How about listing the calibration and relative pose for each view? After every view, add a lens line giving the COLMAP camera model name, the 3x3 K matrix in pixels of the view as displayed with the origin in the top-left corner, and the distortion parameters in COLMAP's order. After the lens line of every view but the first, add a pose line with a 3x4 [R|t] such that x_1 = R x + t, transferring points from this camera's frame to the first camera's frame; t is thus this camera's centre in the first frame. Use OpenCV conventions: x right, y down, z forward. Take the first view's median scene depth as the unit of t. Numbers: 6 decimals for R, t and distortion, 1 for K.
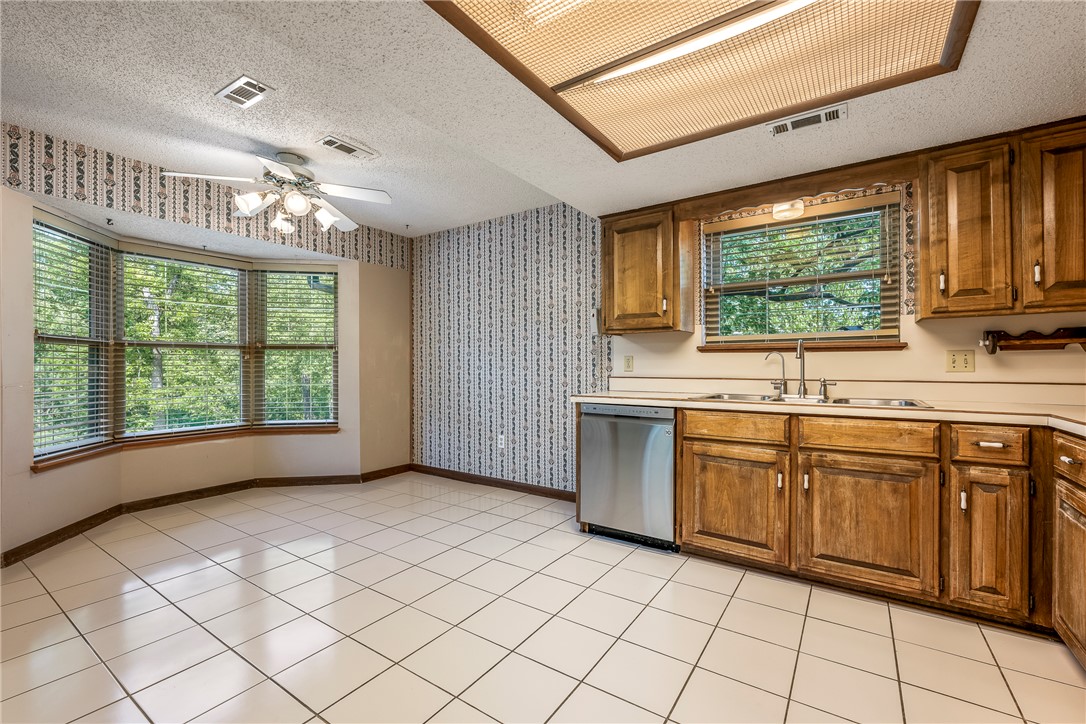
lens RADIAL K [[460.8, 0, 543.0], [0, 460.8, 362.0], [0, 0, 1]] dist [-0.000211, -0.000076]
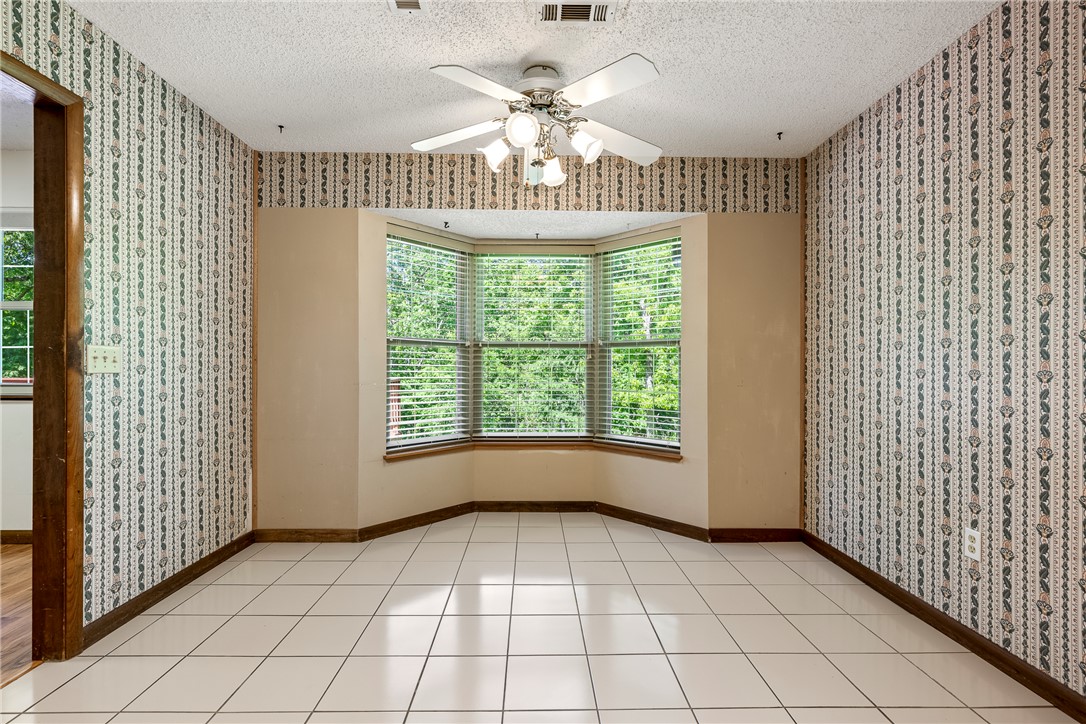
lens RADIAL K [[496.7, 0, 541.2], [0, 496.7, 365.7], [0, 0, 1]] dist [-0.002151, 0.000354]
pose [[0.577350, 0.002153, -0.816494, 0.054904], [0.000451, 0.999996, 0.002956, 0.002854], [0.816497, -0.002075, 0.577346, 0.385911]]
